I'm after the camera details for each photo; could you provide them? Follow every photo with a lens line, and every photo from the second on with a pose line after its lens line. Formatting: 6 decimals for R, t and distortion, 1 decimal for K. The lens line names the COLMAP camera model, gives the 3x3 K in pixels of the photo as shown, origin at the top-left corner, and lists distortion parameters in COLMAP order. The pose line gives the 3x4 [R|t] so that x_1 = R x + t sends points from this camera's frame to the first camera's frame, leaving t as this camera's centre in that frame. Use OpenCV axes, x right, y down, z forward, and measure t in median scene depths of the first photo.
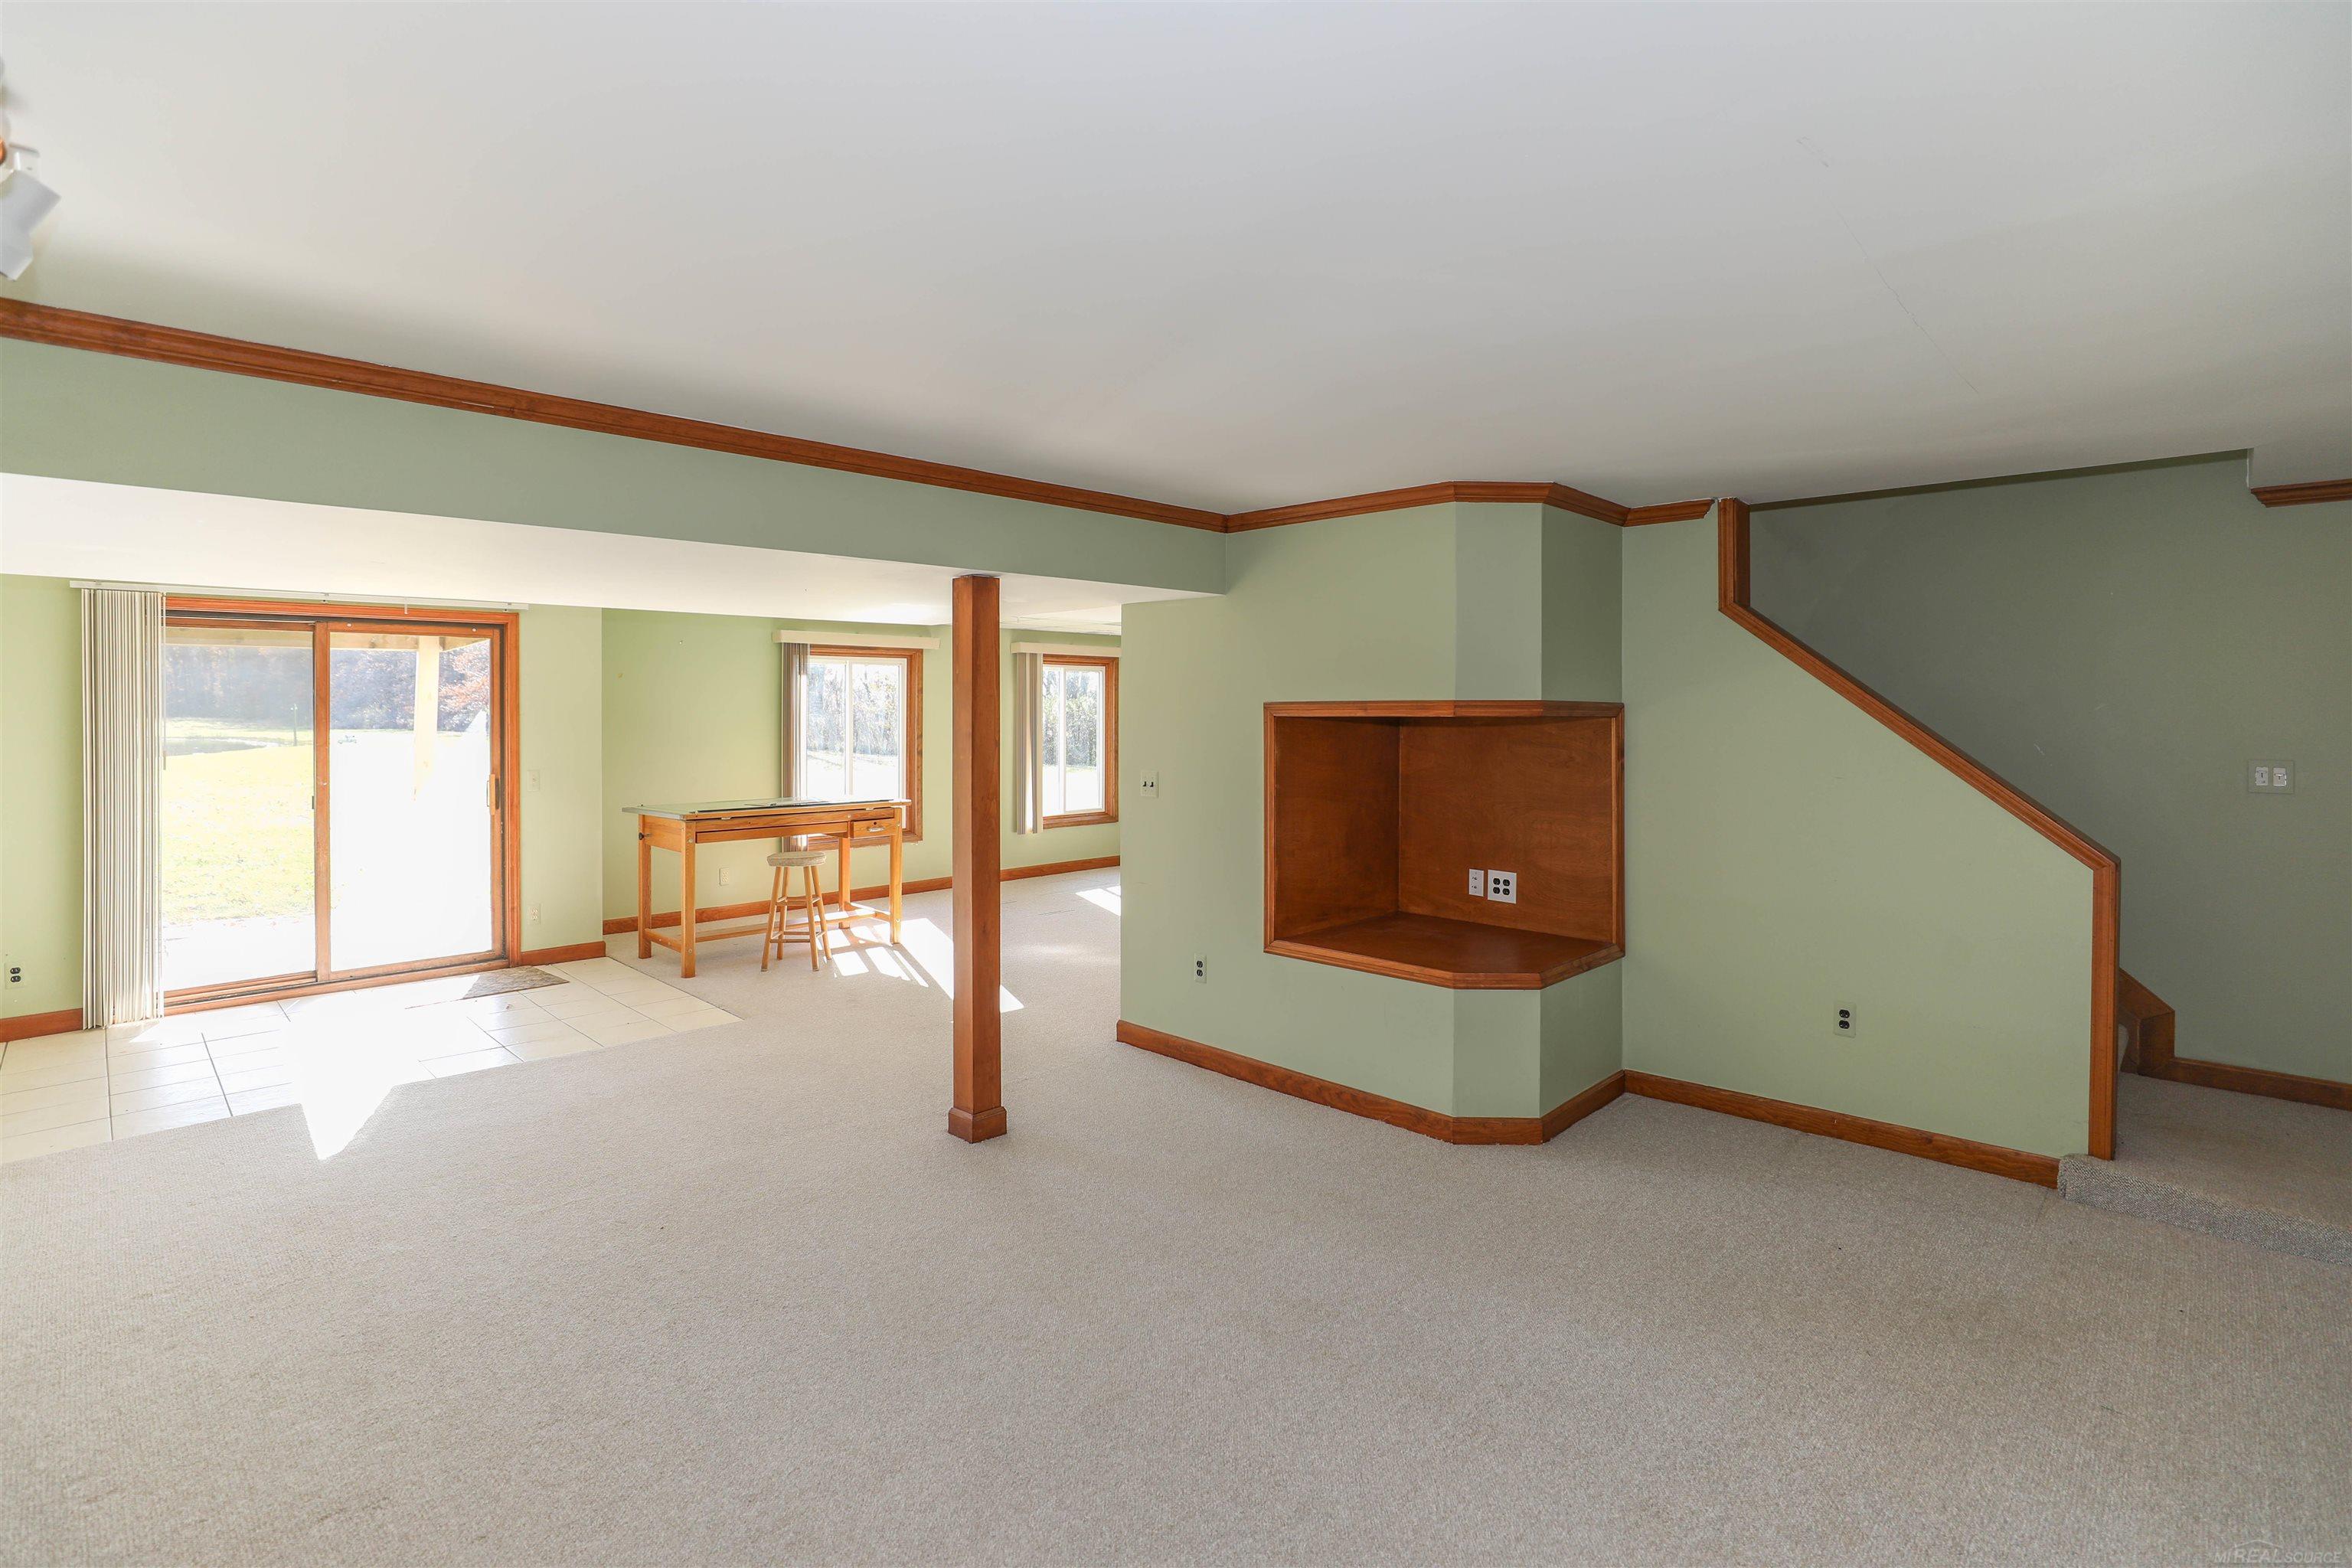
lens RADIAL K [[1120.4, 0, 1206.3], [0, 1120.4, 781.8], [0, 0, 1]] dist [-0.001139, -0.000573]
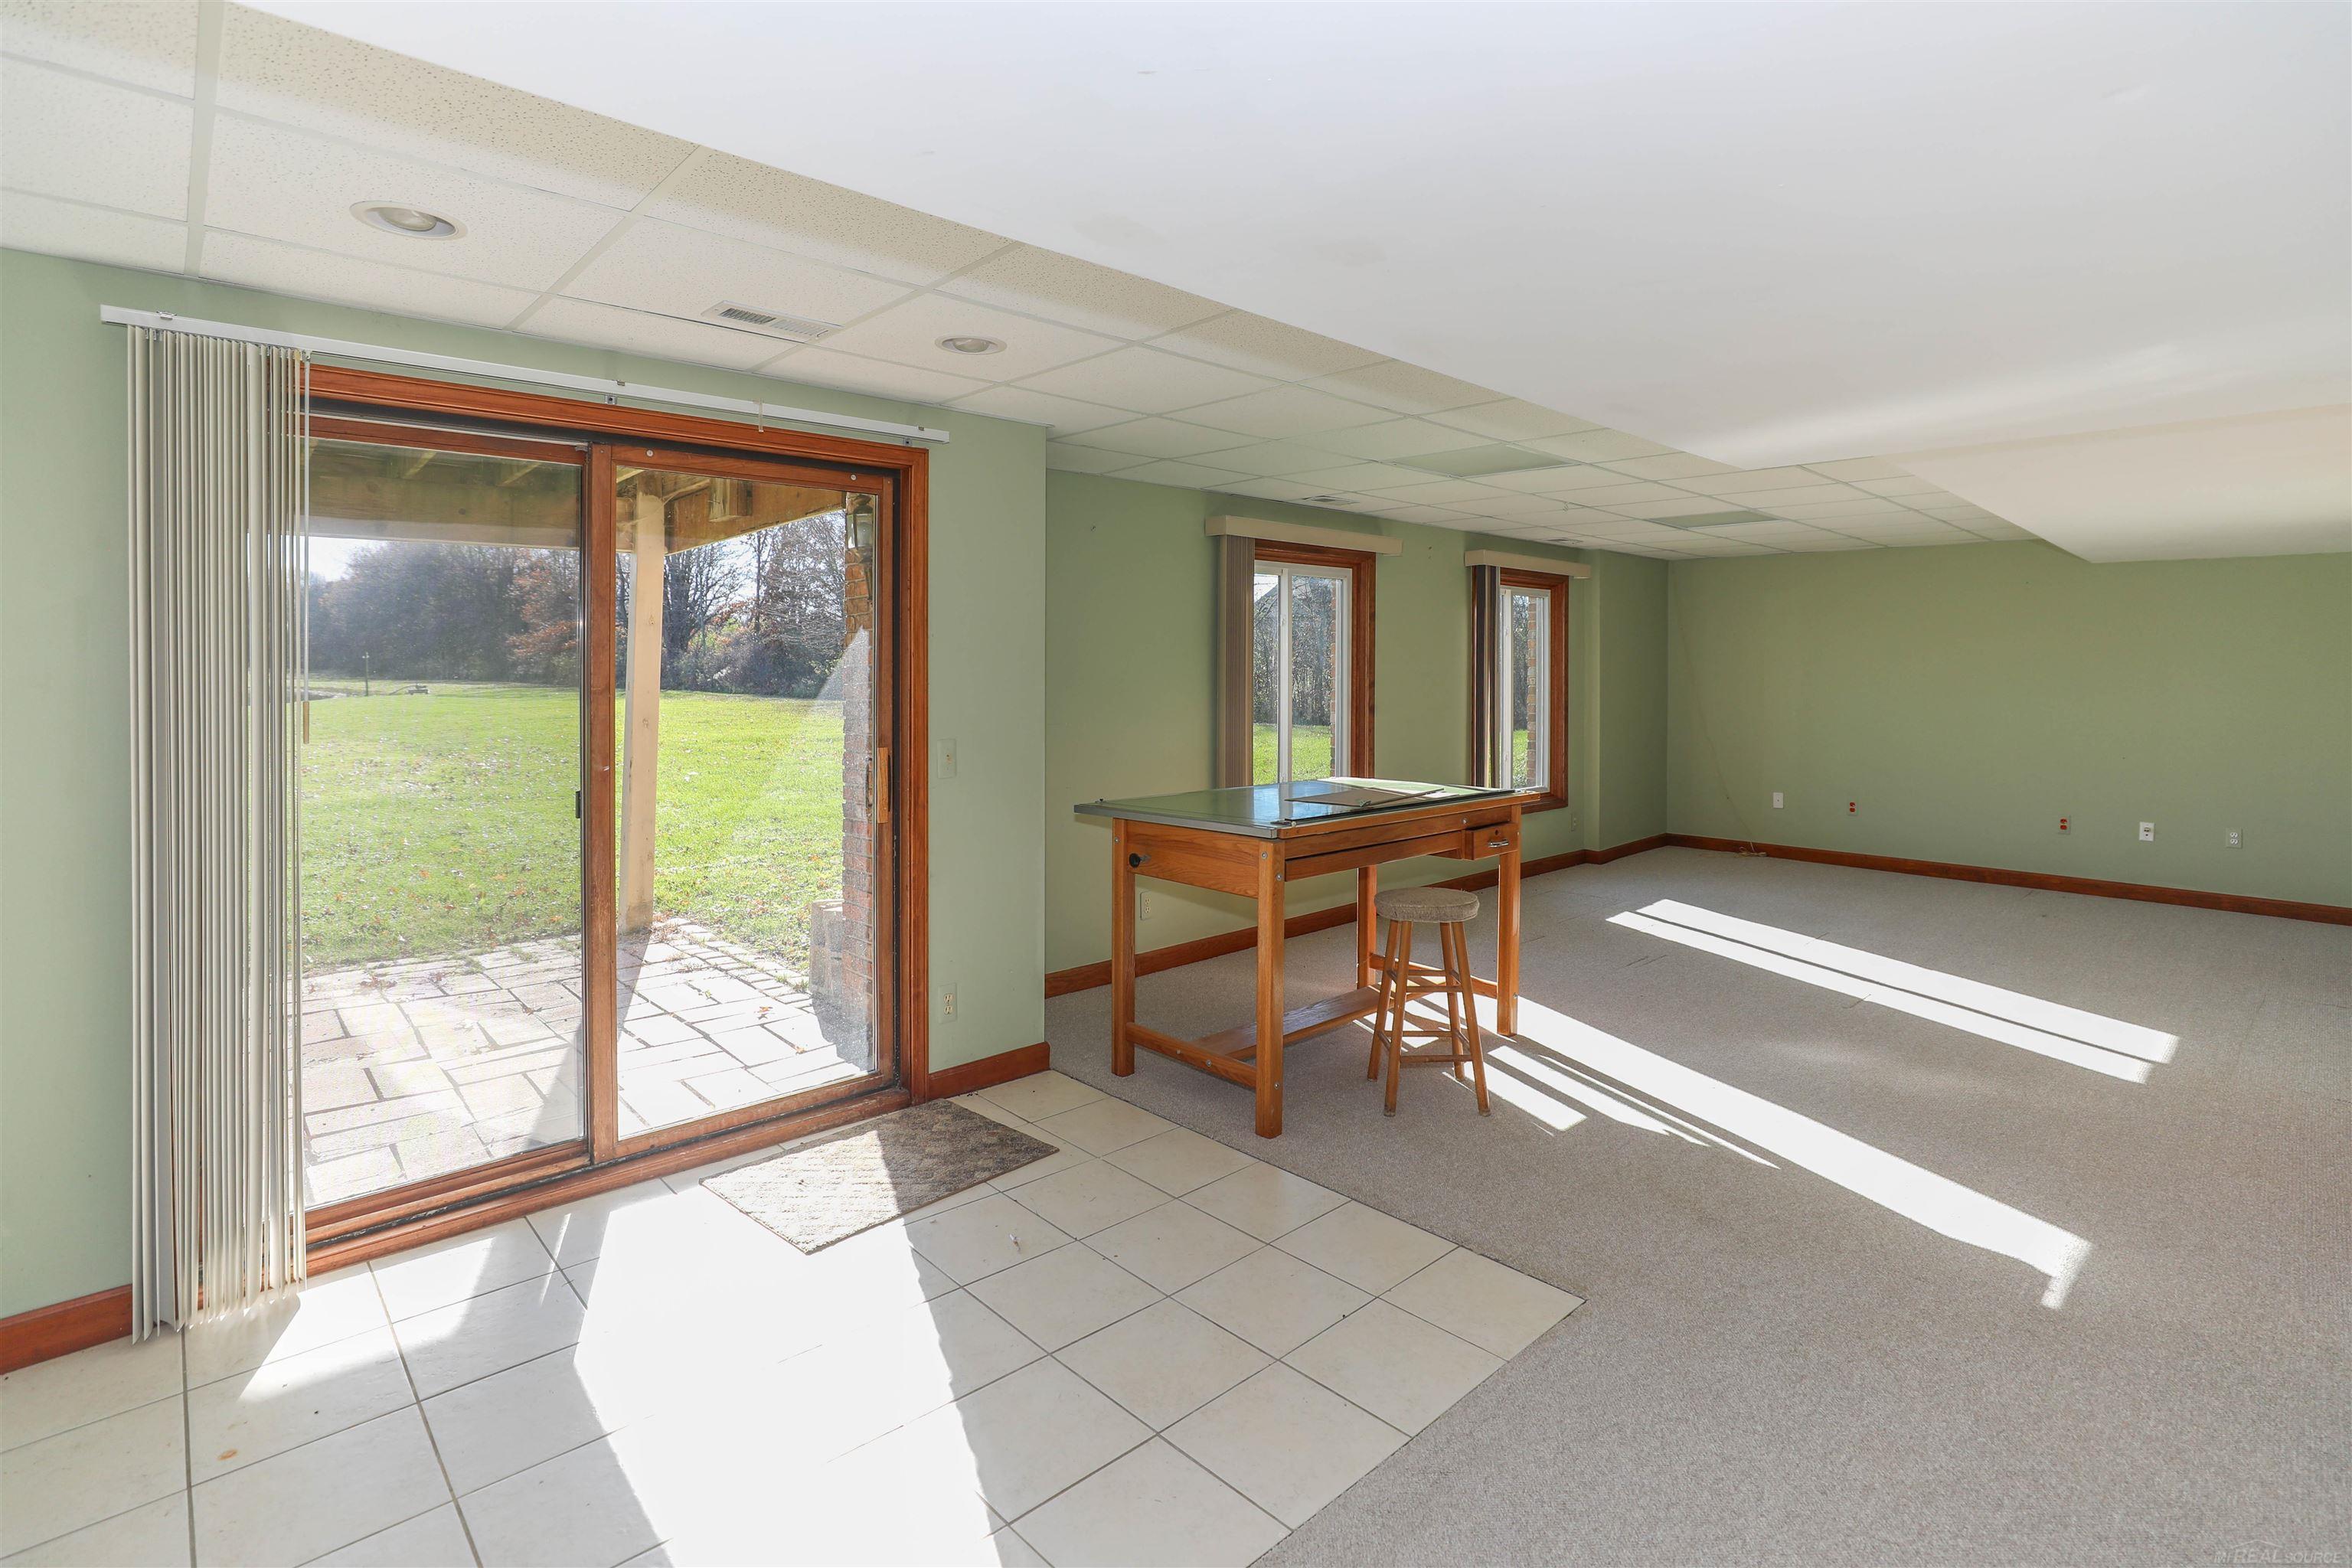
lens RADIAL K [[1124.3, 0, 1266.6], [0, 1124.3, 742.1], [0, 0, 1]] dist [-0.039488, 0.010780]
pose [[0.999990, 0.003753, 0.002245, -0.463963], [-0.003760, 0.999988, 0.003232, -0.011790], [-0.002233, -0.003241, 0.999992, 0.473861]]
